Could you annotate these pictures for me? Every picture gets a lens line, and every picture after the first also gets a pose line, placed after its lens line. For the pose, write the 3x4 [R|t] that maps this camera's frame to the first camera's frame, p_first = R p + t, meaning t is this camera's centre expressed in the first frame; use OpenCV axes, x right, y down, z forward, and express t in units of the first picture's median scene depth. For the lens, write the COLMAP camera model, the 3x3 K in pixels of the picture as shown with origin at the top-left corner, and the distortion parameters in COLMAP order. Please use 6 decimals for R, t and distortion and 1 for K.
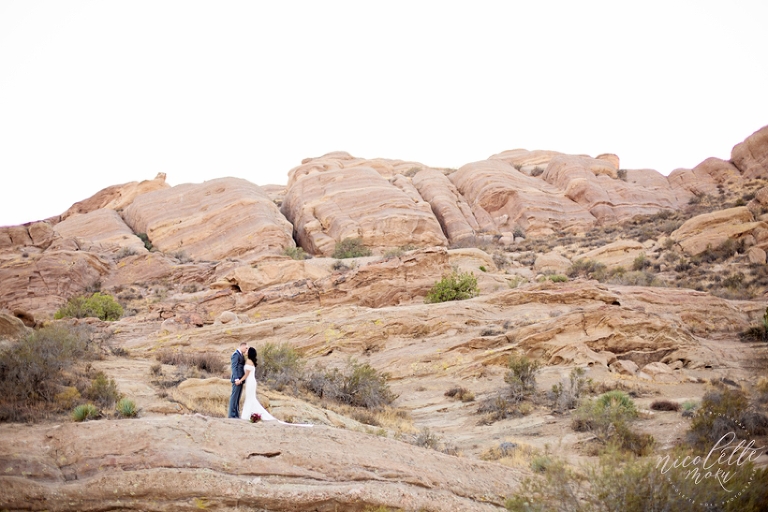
lens RADIAL K [[1091.5, 0, 384.0], [0, 1091.5, 256.0], [0, 0, 1]] dist [-0.127239, 0.029877]
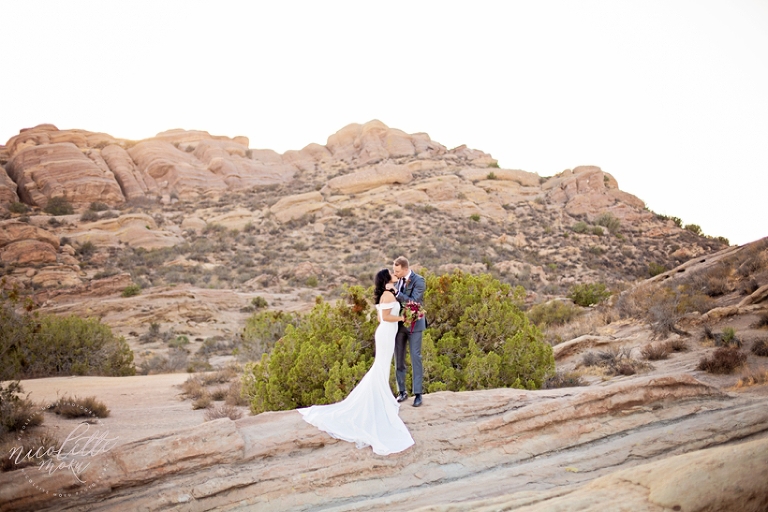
lens RADIAL K [[1091.5, 0, 384.0], [0, 1091.5, 256.0], [0, 0, 1]] dist [-0.127239, 0.029877]
pose [[0.954301, 0.027613, 0.297568, -0.042737], [-0.059462, 0.993358, 0.098513, -0.107725], [-0.292872, -0.111705, 0.949604, -0.516346]]
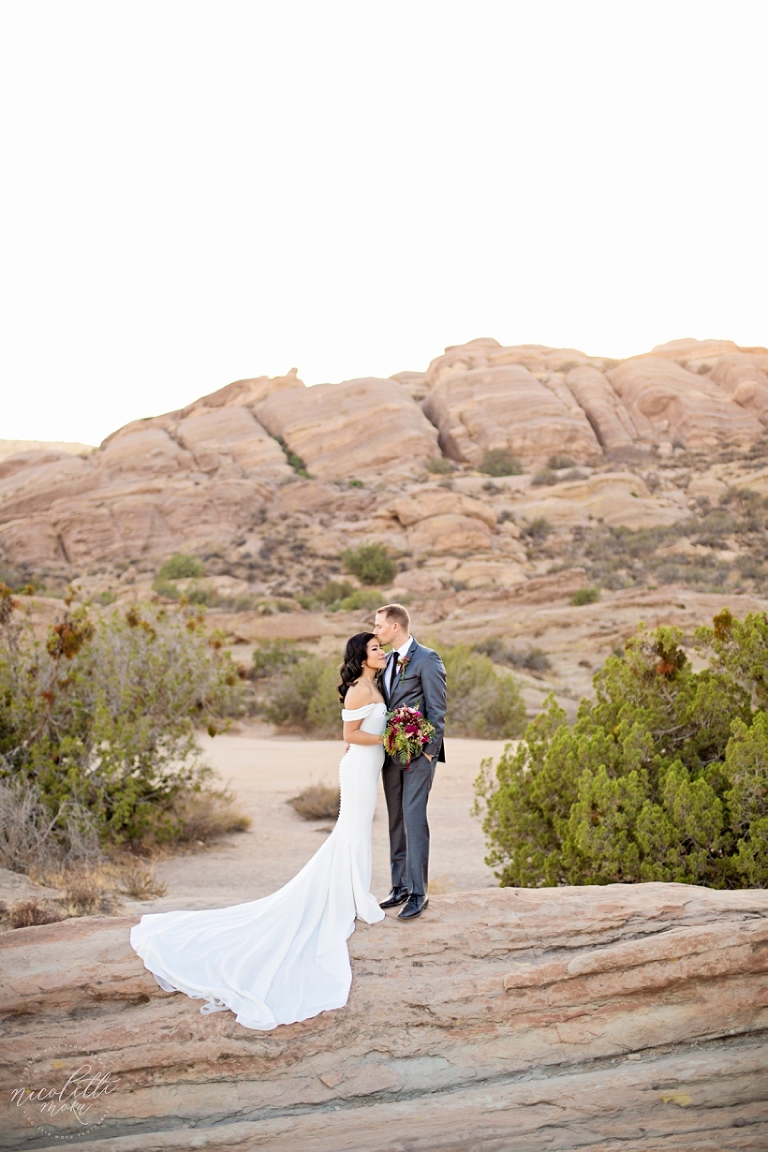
lens RADIAL K [[1705.6, 0, 384.0], [0, 1705.6, 576.0], [0, 0, 1]] dist [-0.130736, 0.038721]
pose [[0.996770, 0.027219, -0.075552, -0.015820], [-0.016713, 0.990519, 0.136358, -0.109236], [0.078547, -0.134655, 0.987774, -0.501878]]
